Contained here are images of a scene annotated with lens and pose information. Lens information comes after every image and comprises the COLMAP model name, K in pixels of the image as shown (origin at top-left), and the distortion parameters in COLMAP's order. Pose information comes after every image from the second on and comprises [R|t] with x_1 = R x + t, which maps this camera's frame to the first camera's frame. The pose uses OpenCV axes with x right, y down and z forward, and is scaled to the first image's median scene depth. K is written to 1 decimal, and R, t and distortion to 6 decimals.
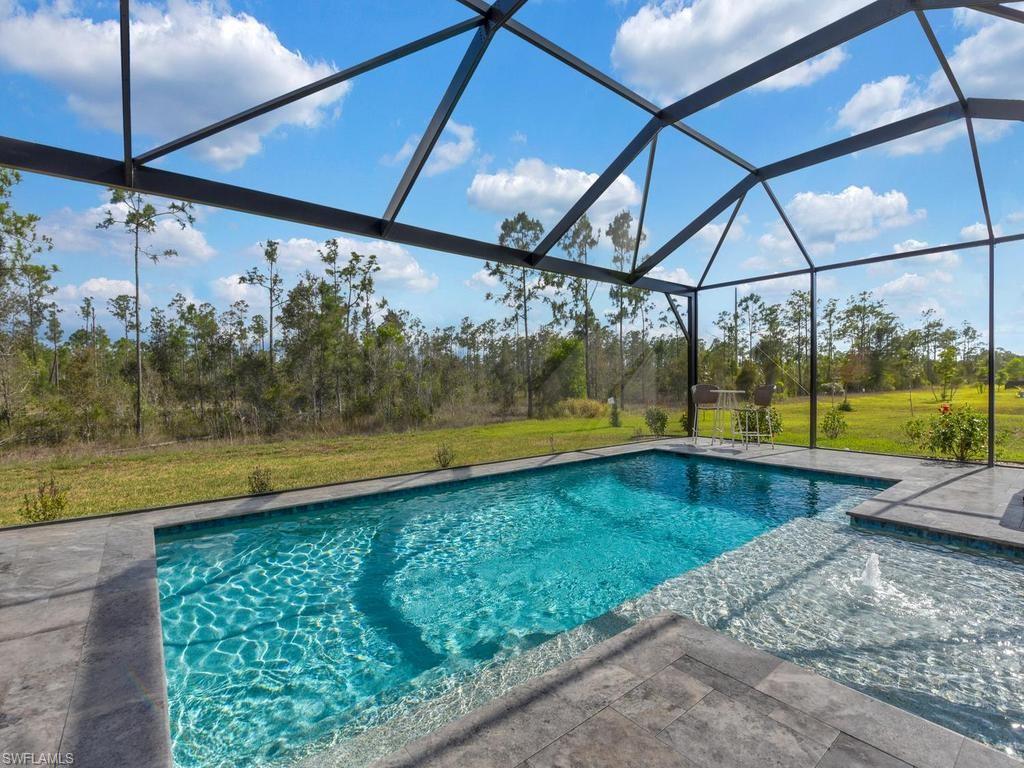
lens RADIAL K [[458.8, 0, 512.1], [0, 458.8, 399.5], [0, 0, 1]] dist [-0.001610, -0.000433]
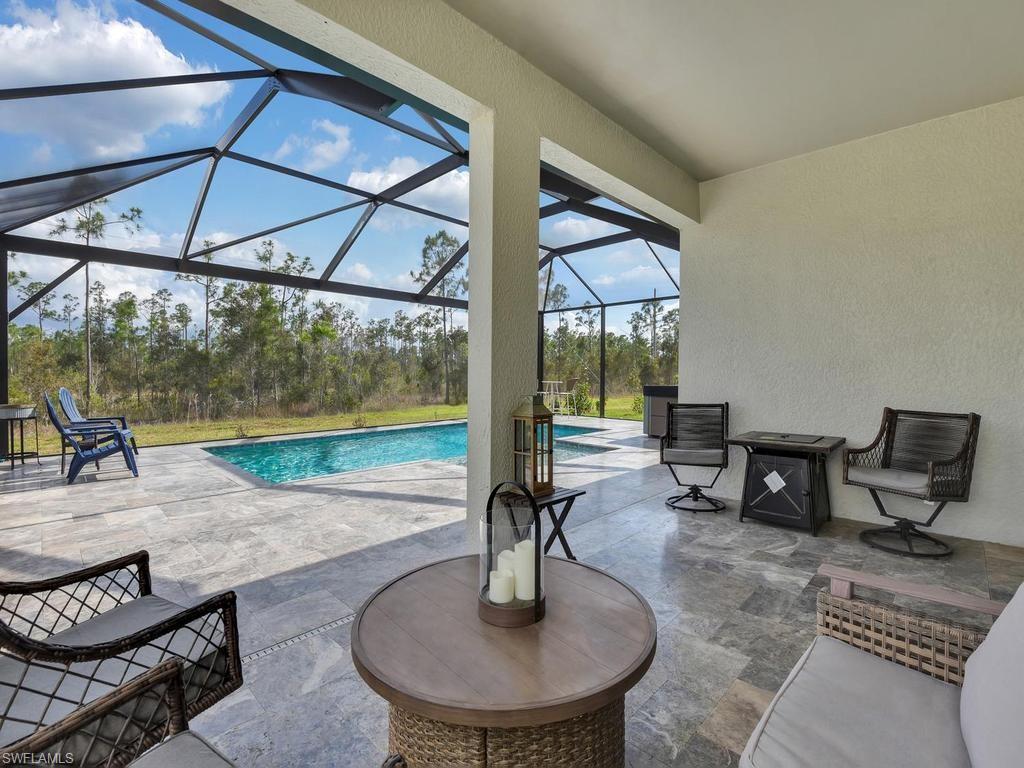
lens RADIAL K [[463.5, 0, 512.7], [0, 463.5, 379.8], [0, 0, 1]] dist [-0.000777, -0.000608]
pose [[0.991402, 0.005073, 0.130753, 0.046123], [-0.001686, 0.999660, -0.026002, 0.005623], [-0.130841, 0.025558, 0.991074, -0.183942]]
